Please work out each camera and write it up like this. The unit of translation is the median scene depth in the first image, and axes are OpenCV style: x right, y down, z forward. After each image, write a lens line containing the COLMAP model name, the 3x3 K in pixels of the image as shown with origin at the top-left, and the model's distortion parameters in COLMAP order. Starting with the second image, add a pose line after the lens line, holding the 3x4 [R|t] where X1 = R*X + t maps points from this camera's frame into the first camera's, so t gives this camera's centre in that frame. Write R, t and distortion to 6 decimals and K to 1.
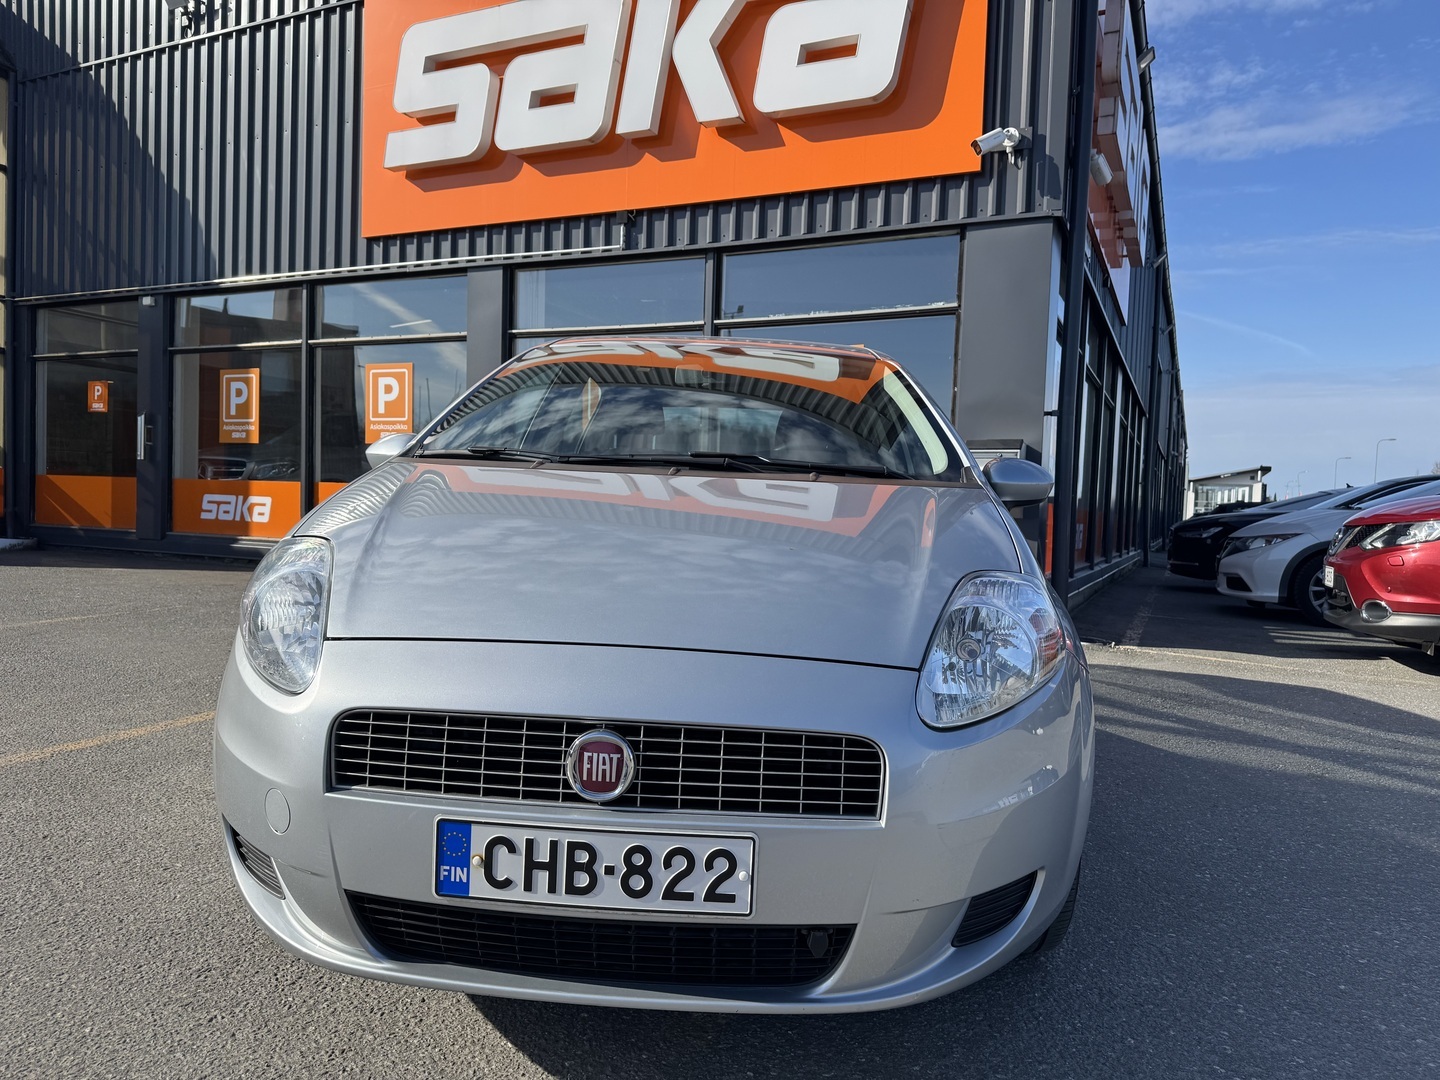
lens RADIAL K [[982.7, 0, 719.9], [0, 982.7, 590.9], [0, 0, 1]] dist [-0.053326, -0.025188]
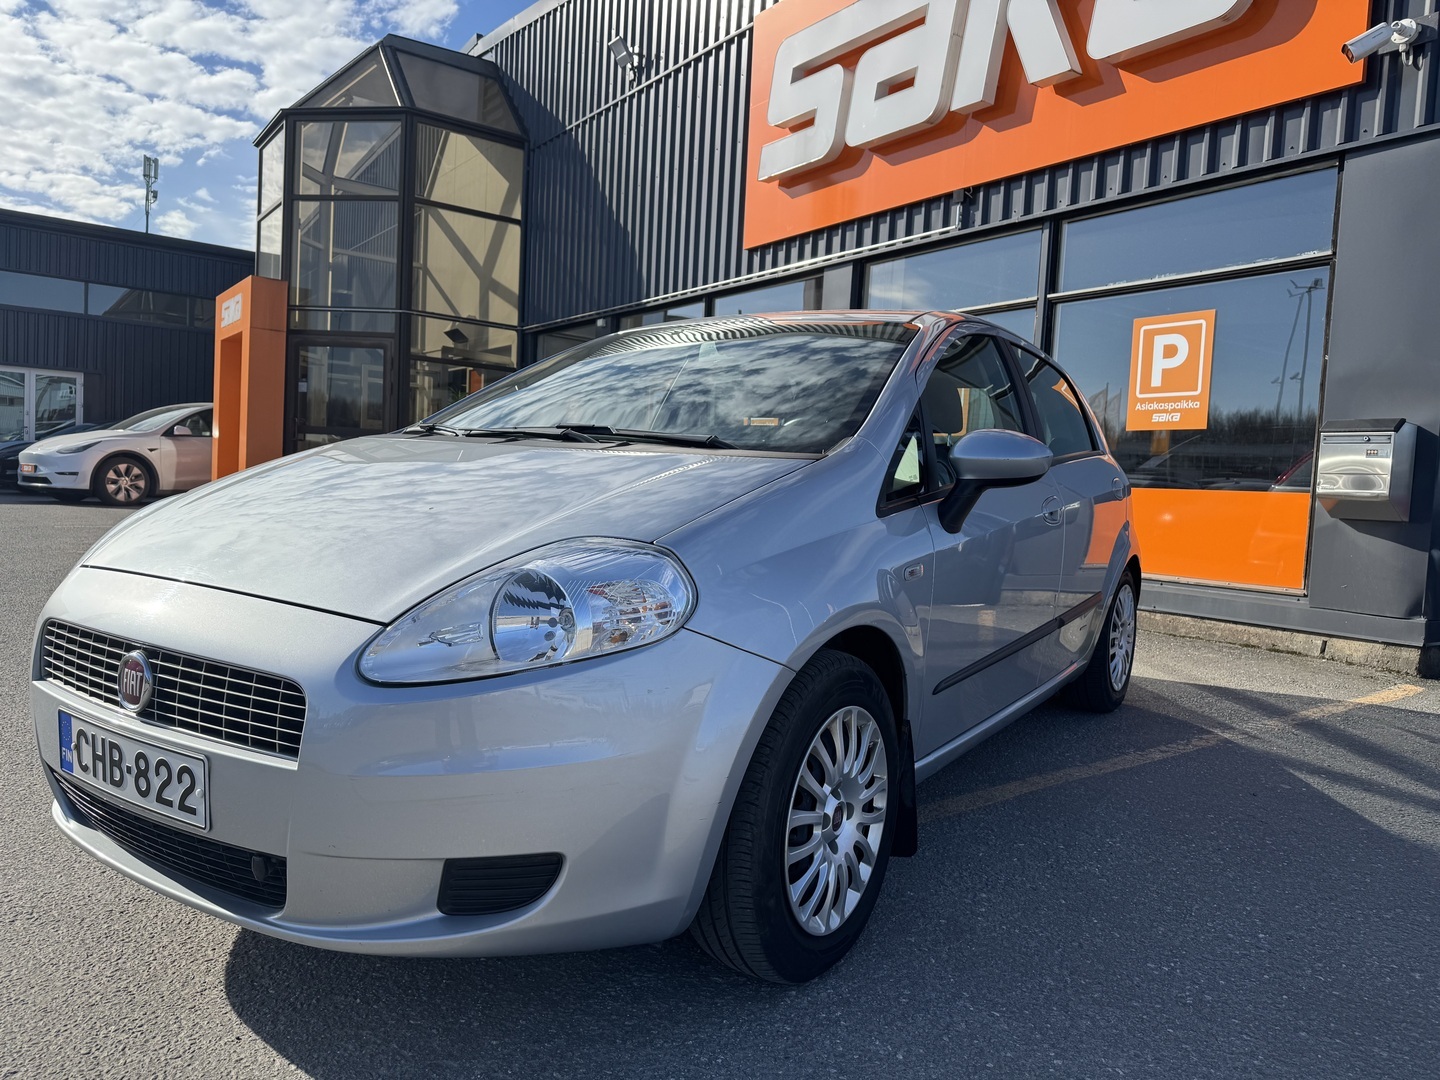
lens RADIAL K [[1016.5, 0, 721.5], [0, 1016.5, 635.3], [0, 0, 1]] dist [-0.149981, 0.048676]
pose [[0.857031, 0.058207, -0.511967, 0.213297], [-0.042756, 0.998206, 0.041916, 0.007921], [0.513489, -0.014034, 0.857982, 0.069946]]
